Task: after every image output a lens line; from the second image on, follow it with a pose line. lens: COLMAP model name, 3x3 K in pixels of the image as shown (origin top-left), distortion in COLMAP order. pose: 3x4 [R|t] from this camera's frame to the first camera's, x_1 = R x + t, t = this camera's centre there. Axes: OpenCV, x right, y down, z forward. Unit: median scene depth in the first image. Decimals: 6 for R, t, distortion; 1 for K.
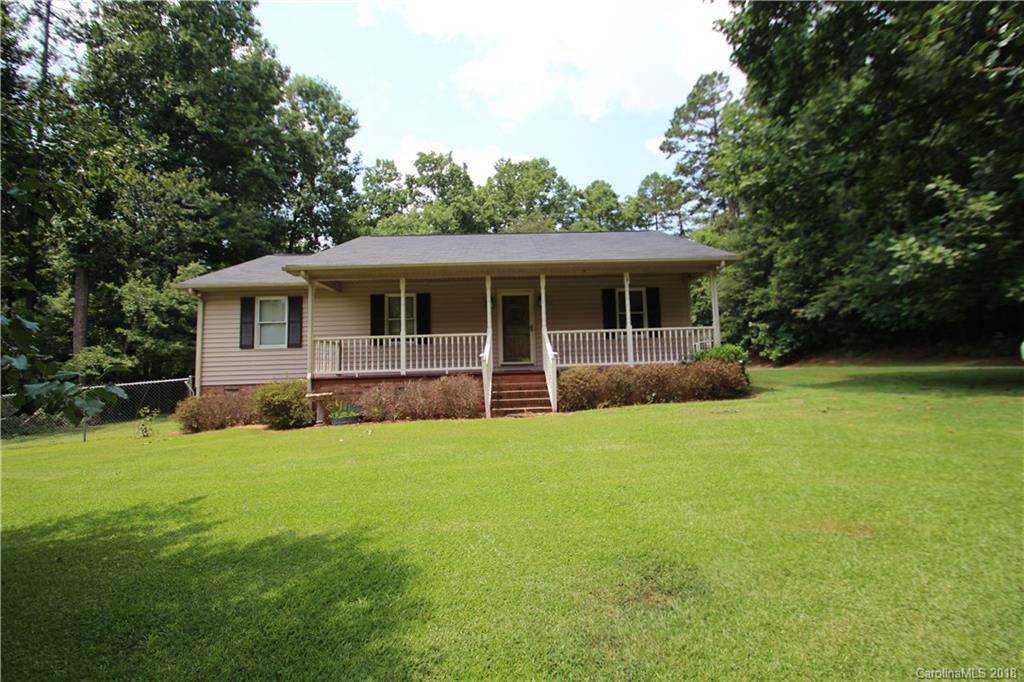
lens RADIAL K [[480.1, 0, 527.2], [0, 480.1, 336.3], [0, 0, 1]] dist [0.000078, 0.000149]
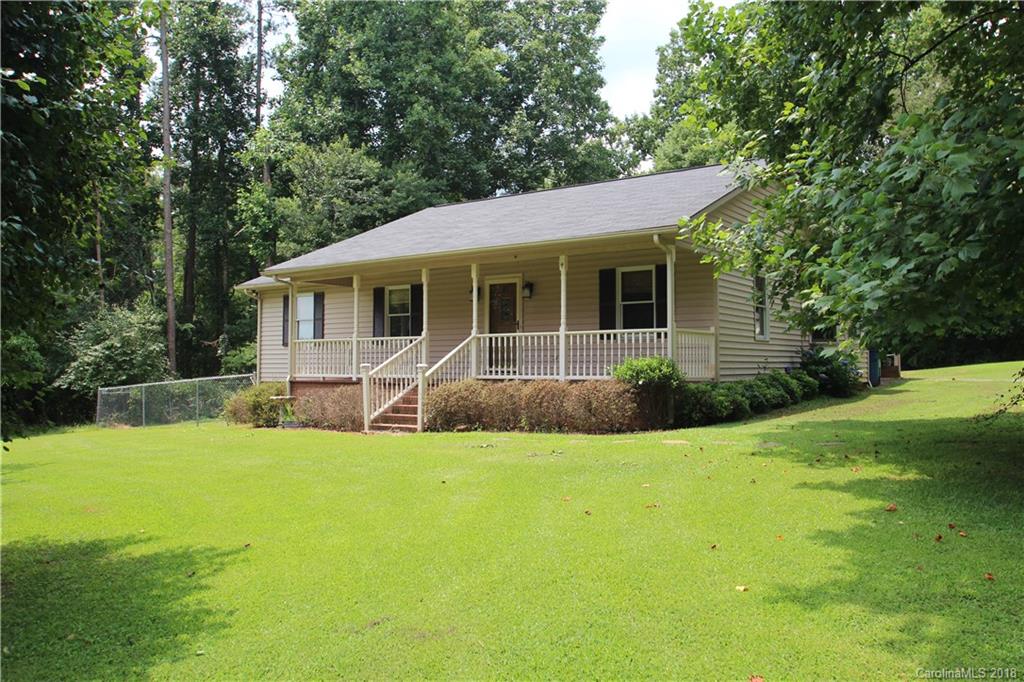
lens RADIAL K [[812.3, 0, 512.0], [0, 812.3, 341.0], [0, 0, 1]] dist [0.000175, -0.000335]
pose [[0.809166, 0.013163, -0.587433, 0.727415], [-0.000898, 0.999776, 0.021166, -0.021694], [0.587580, -0.016599, 0.808996, -0.031184]]
